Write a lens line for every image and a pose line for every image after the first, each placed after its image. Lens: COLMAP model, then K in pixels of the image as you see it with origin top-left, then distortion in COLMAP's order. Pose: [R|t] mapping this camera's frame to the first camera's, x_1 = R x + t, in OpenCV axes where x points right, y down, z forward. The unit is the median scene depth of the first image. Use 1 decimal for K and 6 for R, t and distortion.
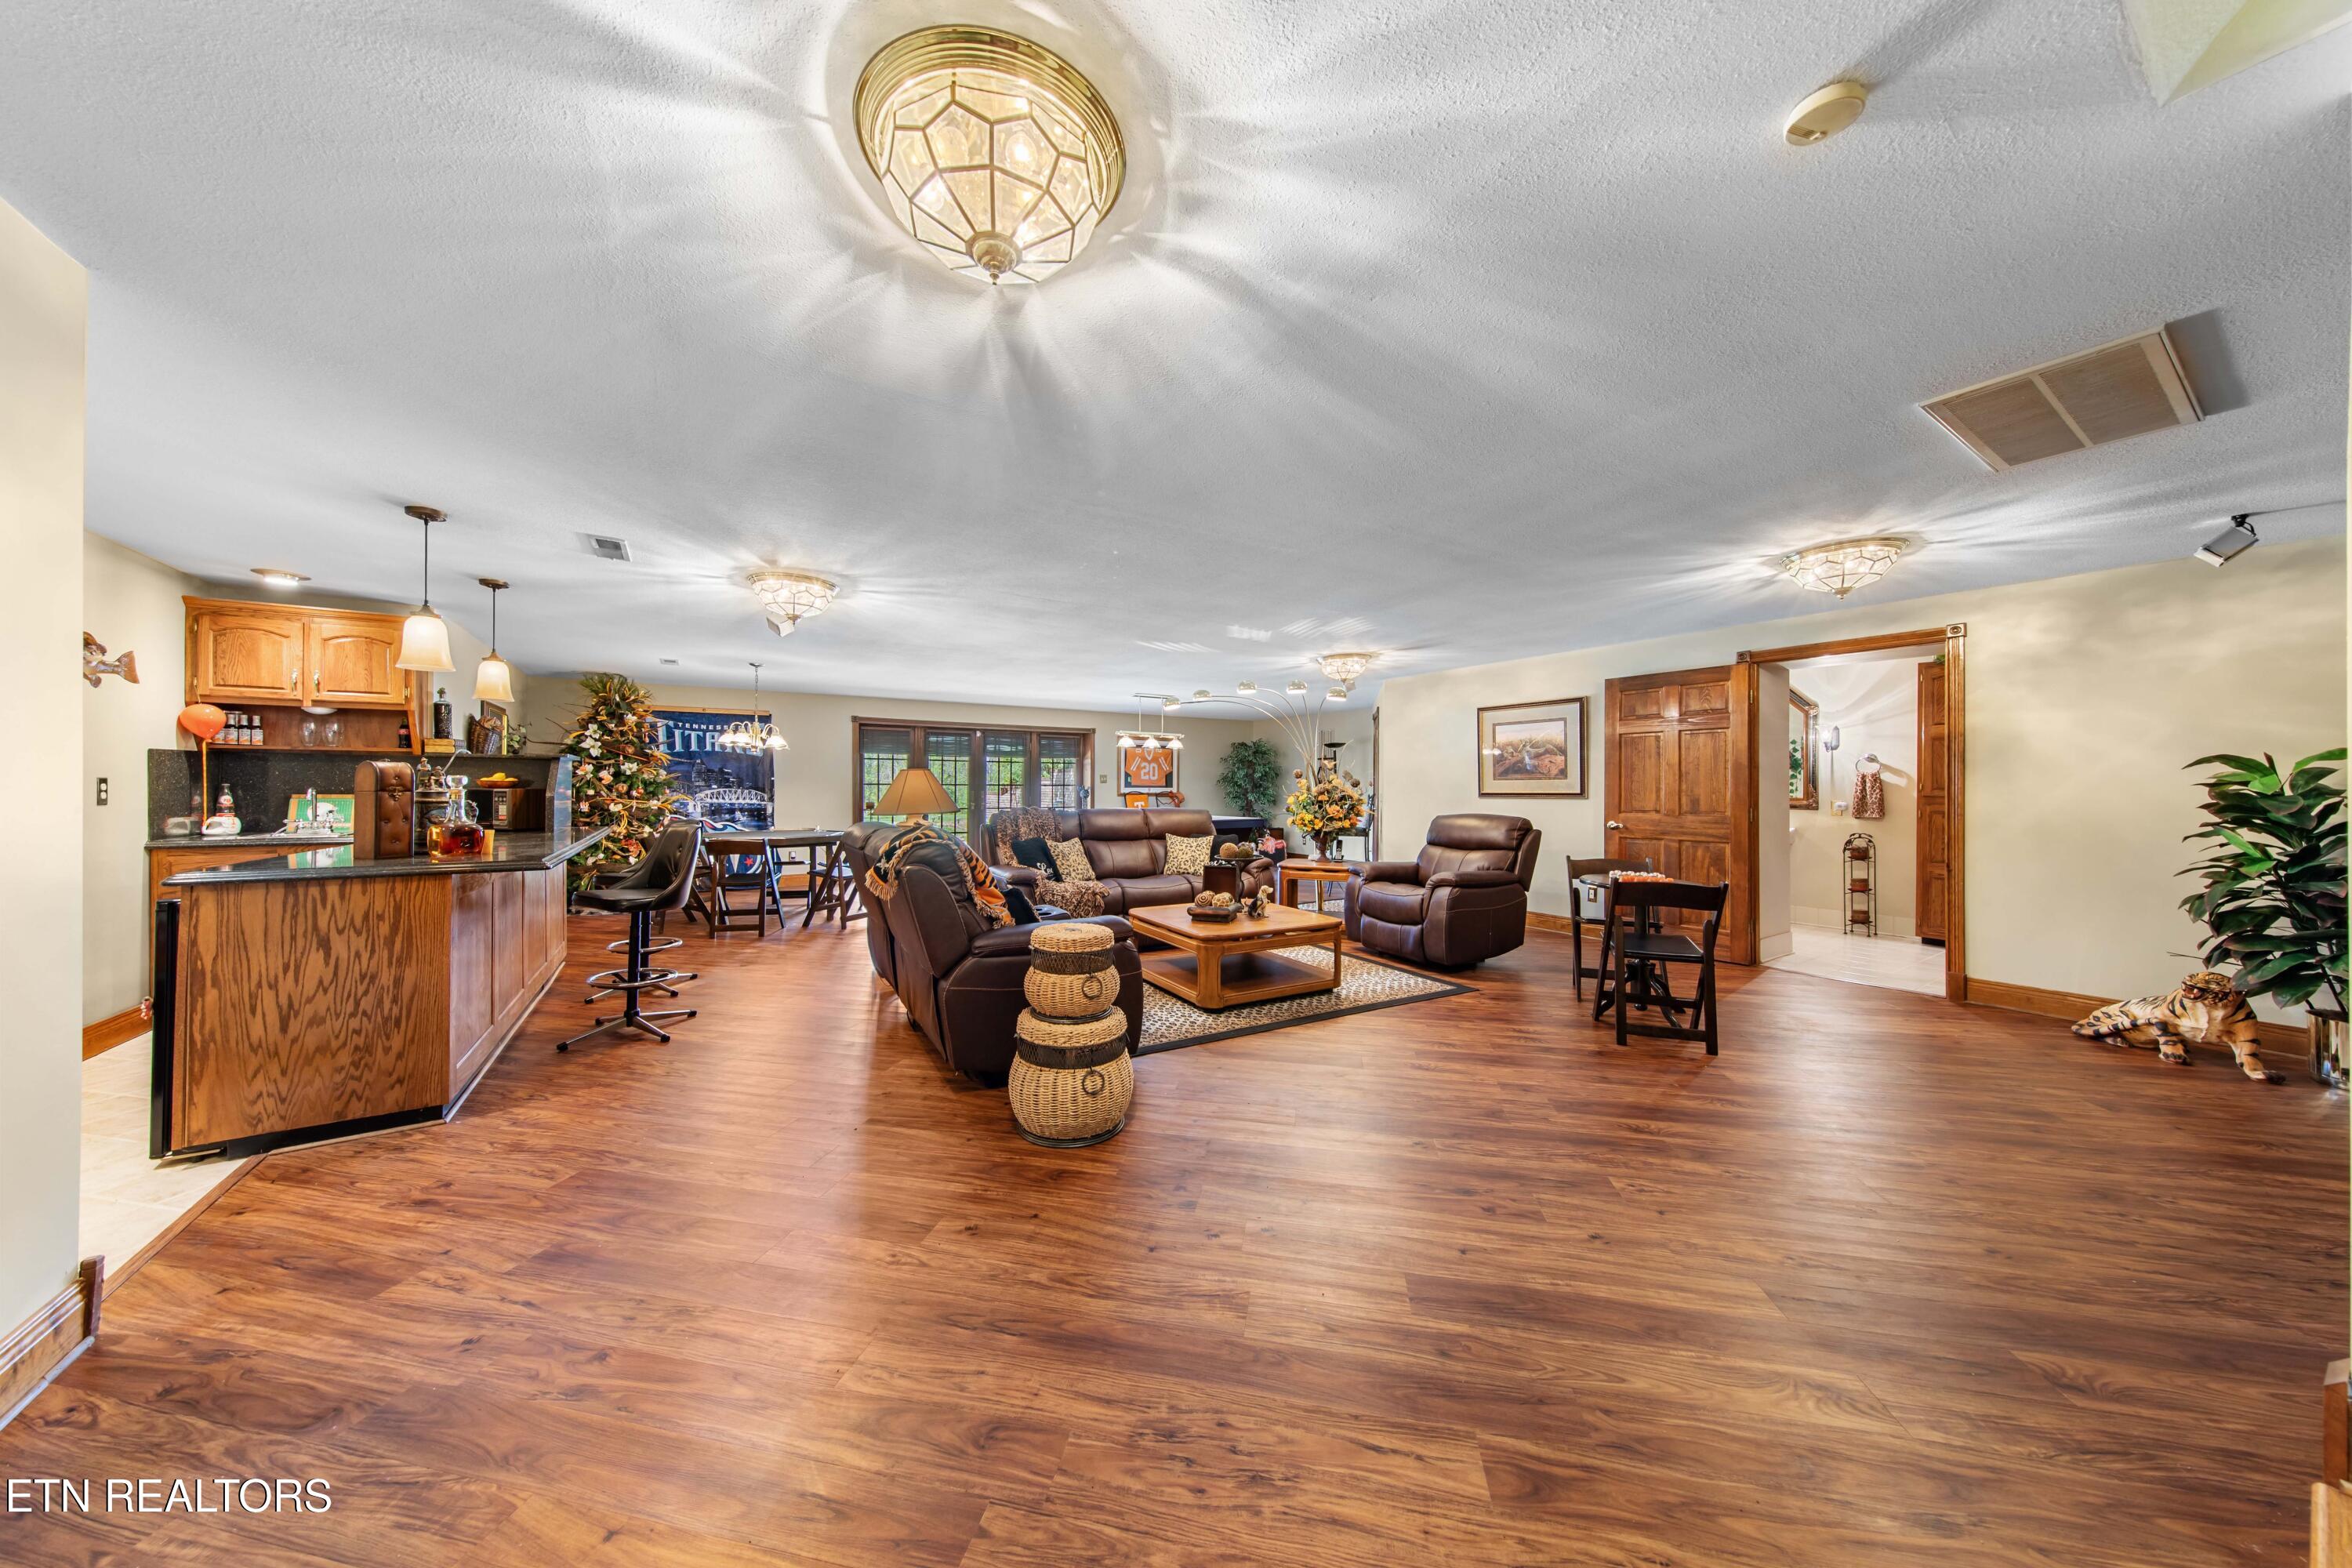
lens RADIAL K [[754.9, 0, 1176.0], [0, 754.9, 784.0], [0, 0, 1]] dist [0.008681, -0.000023]
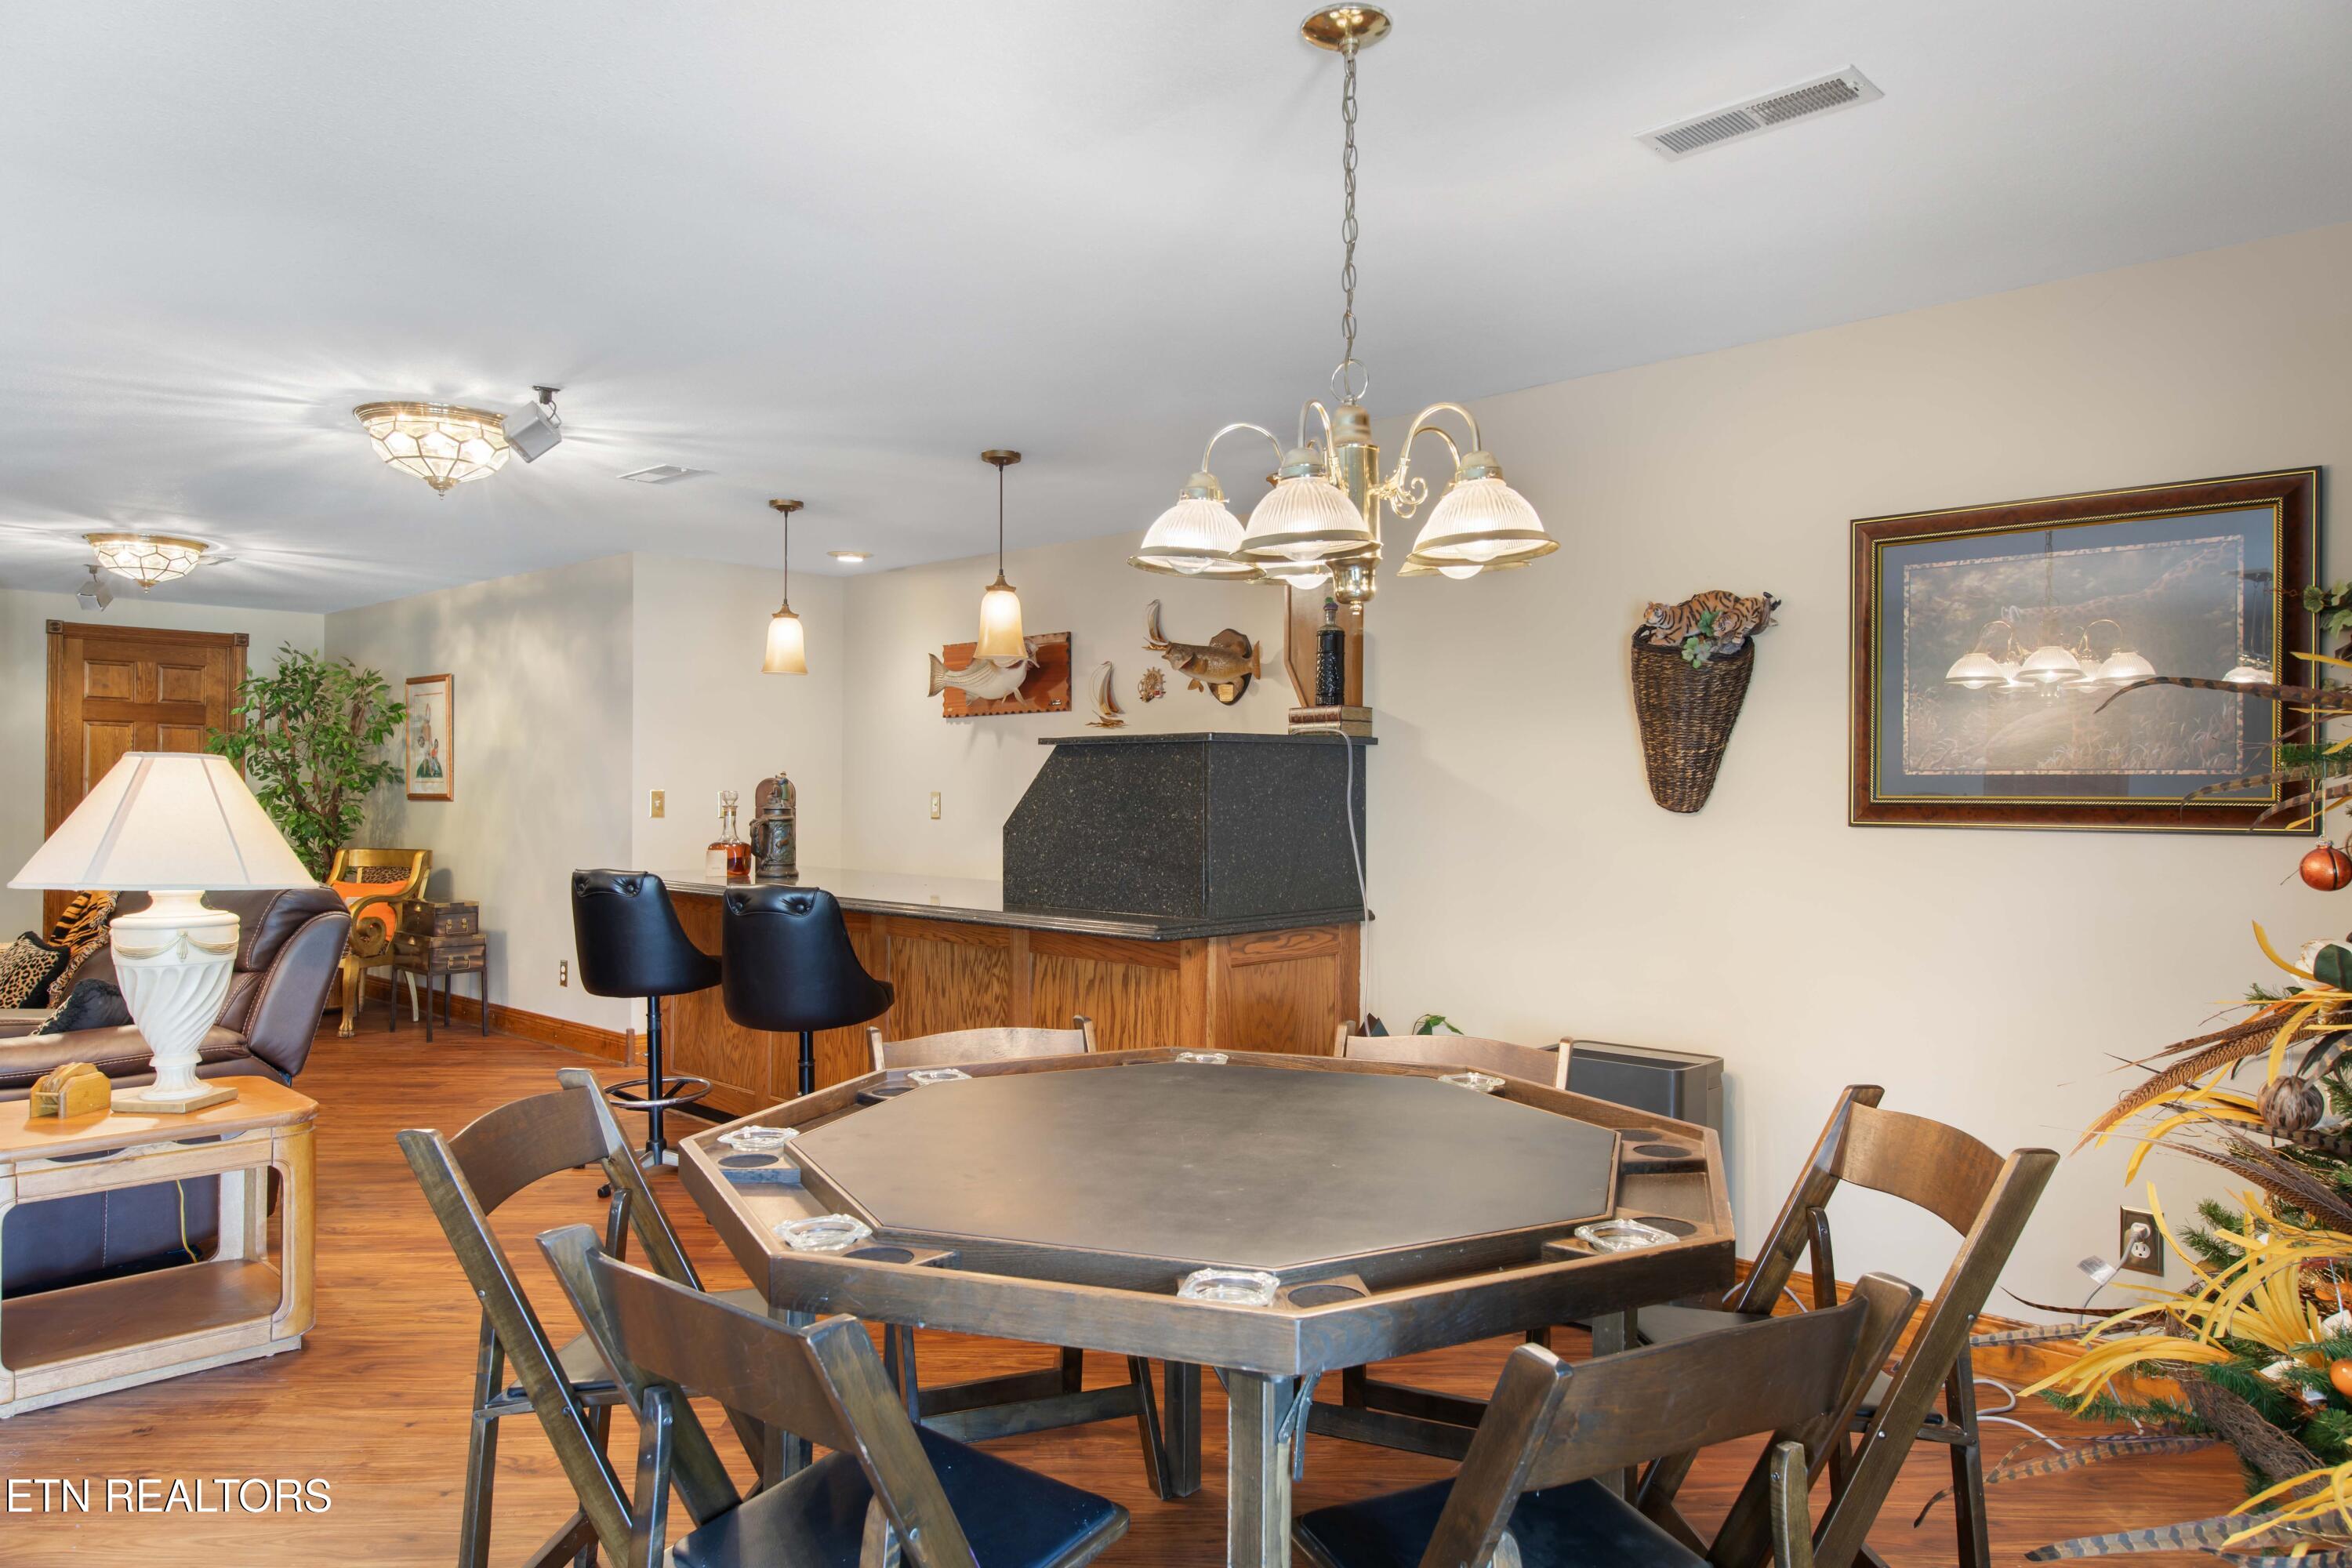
lens RADIAL K [[1519.8, 0, 1176.0], [0, 1519.8, 784.0], [0, 0, 1]] dist [0.003254, -0.000982]
pose [[-0.971990, -0.006718, -0.234926, -0.555186], [-0.005251, 0.999963, -0.006869, -0.005906], [0.234964, -0.005443, -0.971989, 1.586066]]
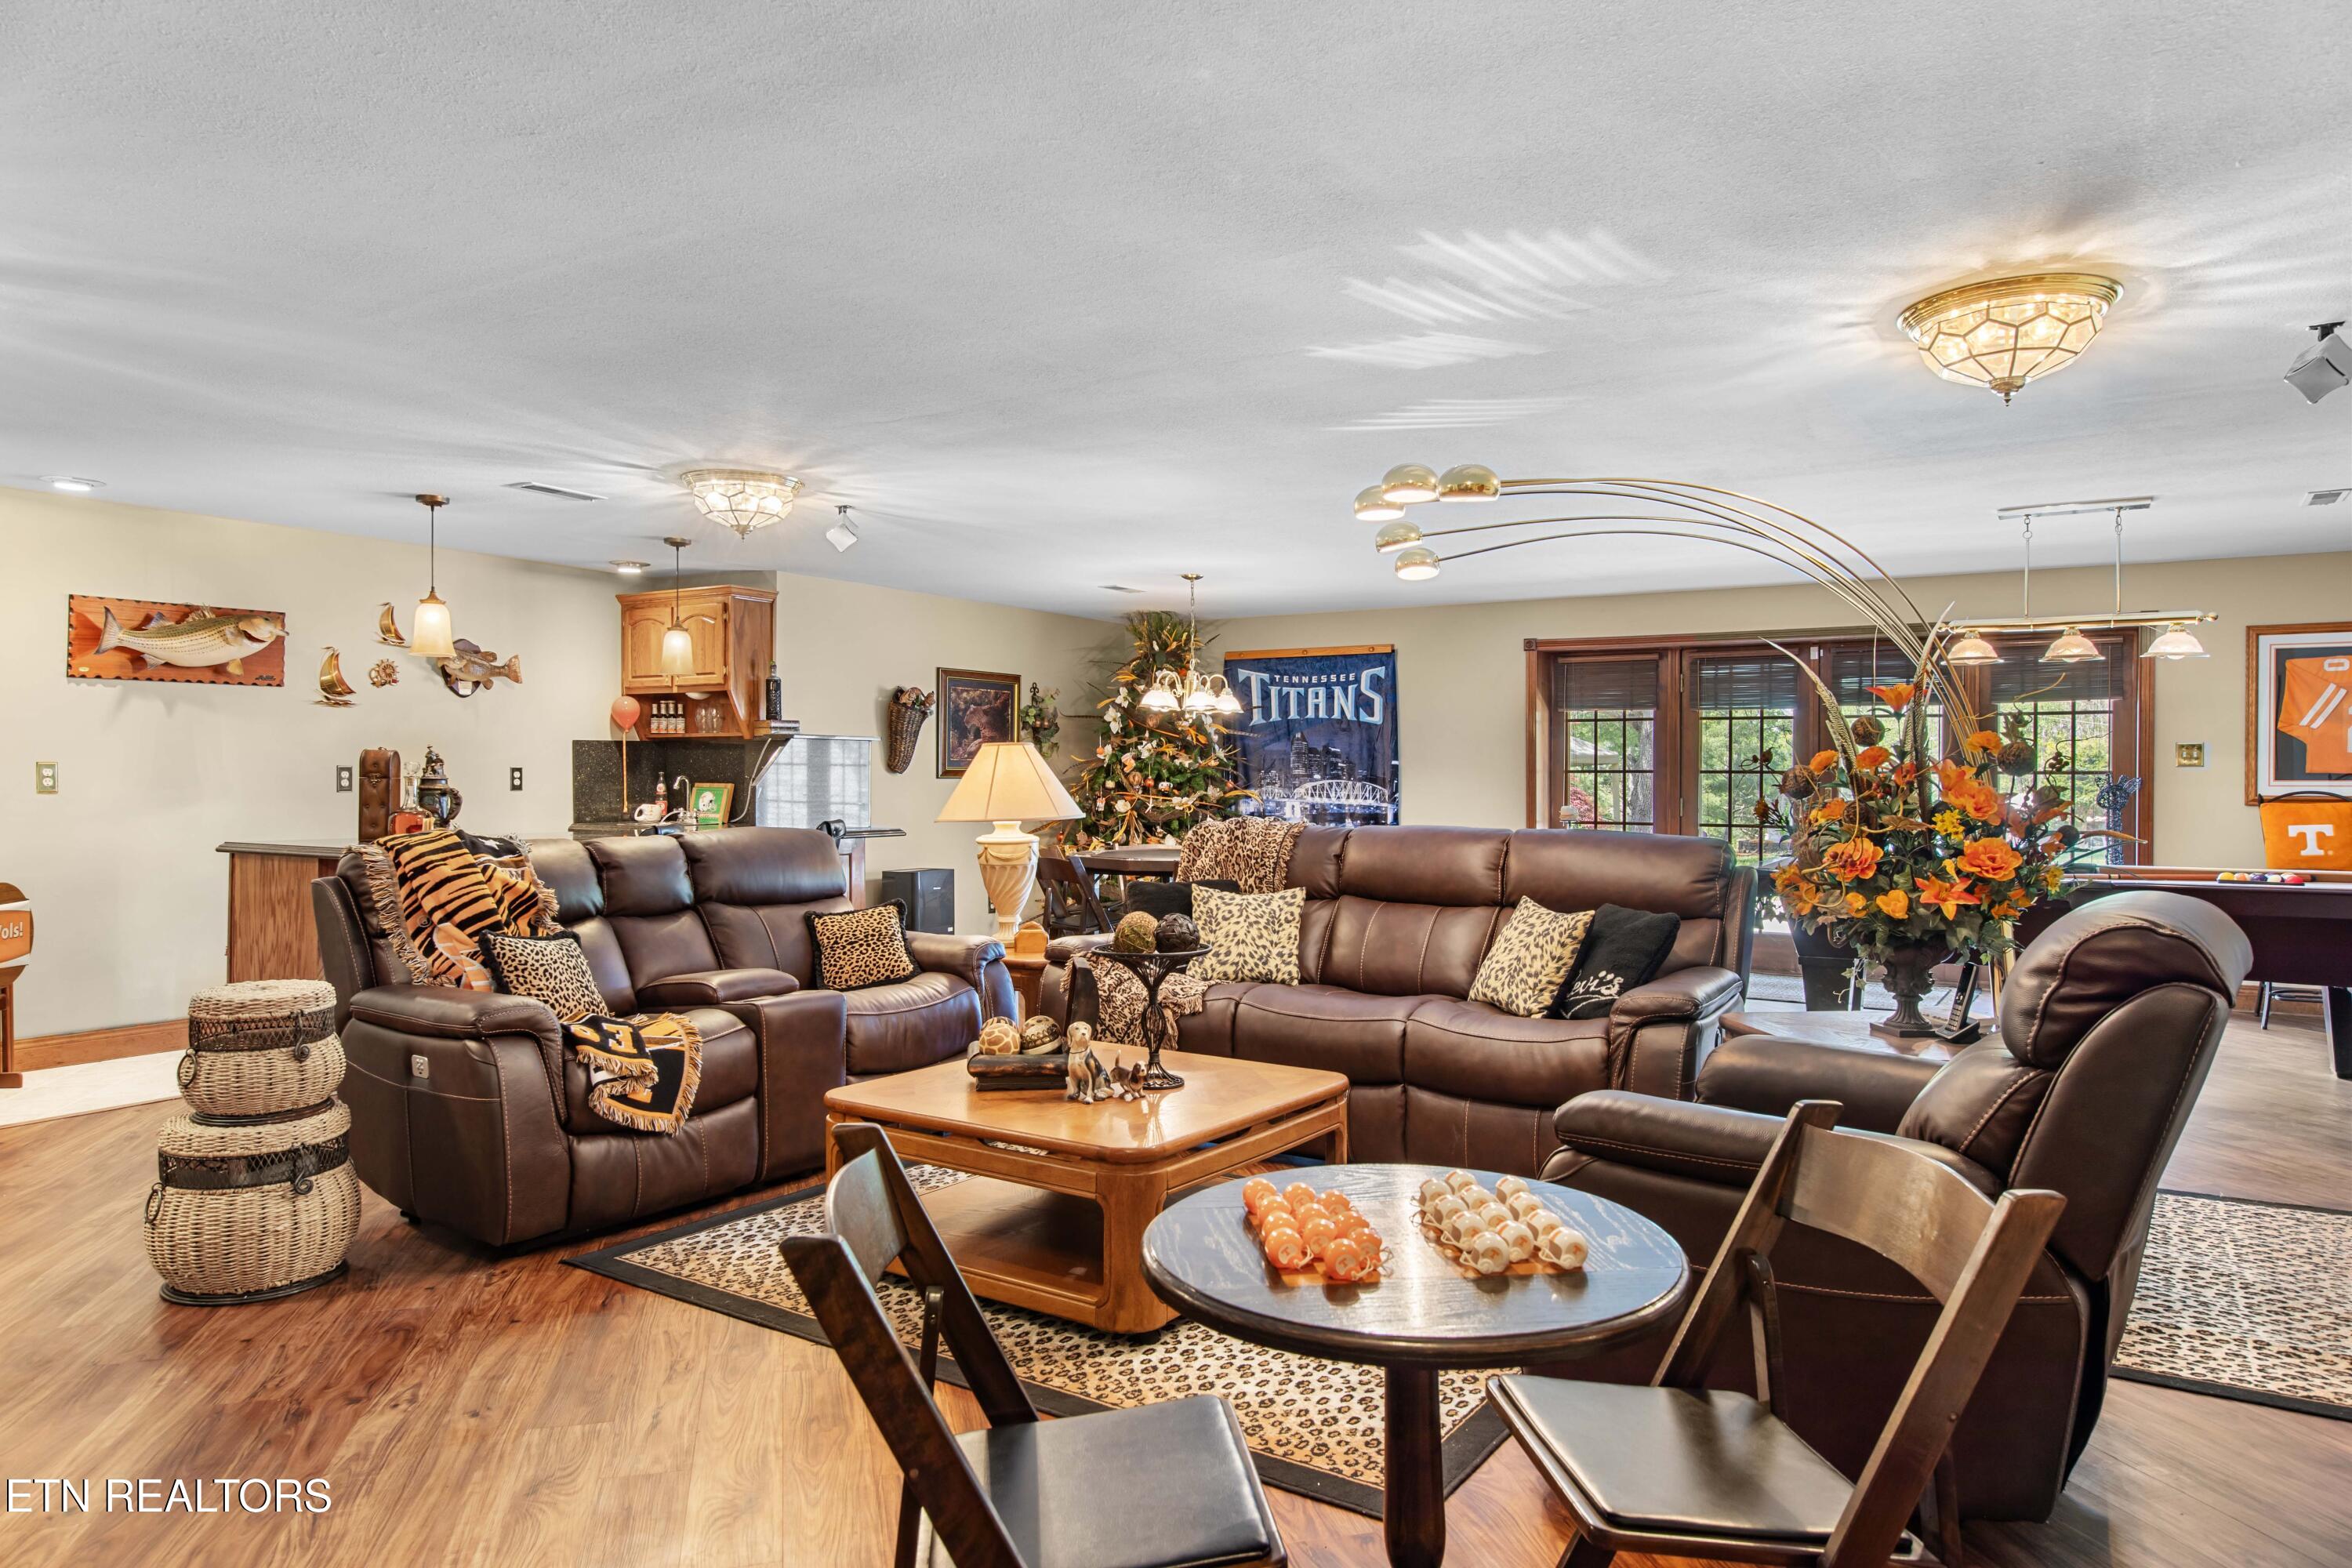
lens RADIAL K [[1519.8, 0, 1176.0], [0, 1519.8, 784.0], [0, 0, 1]] dist [0.003254, -0.000982]
pose [[0.431041, 0.003728, -0.902324, 0.677893], [0.001466, 0.999987, 0.004832, 0.005152], [0.902331, -0.003405, 0.431030, 0.563367]]
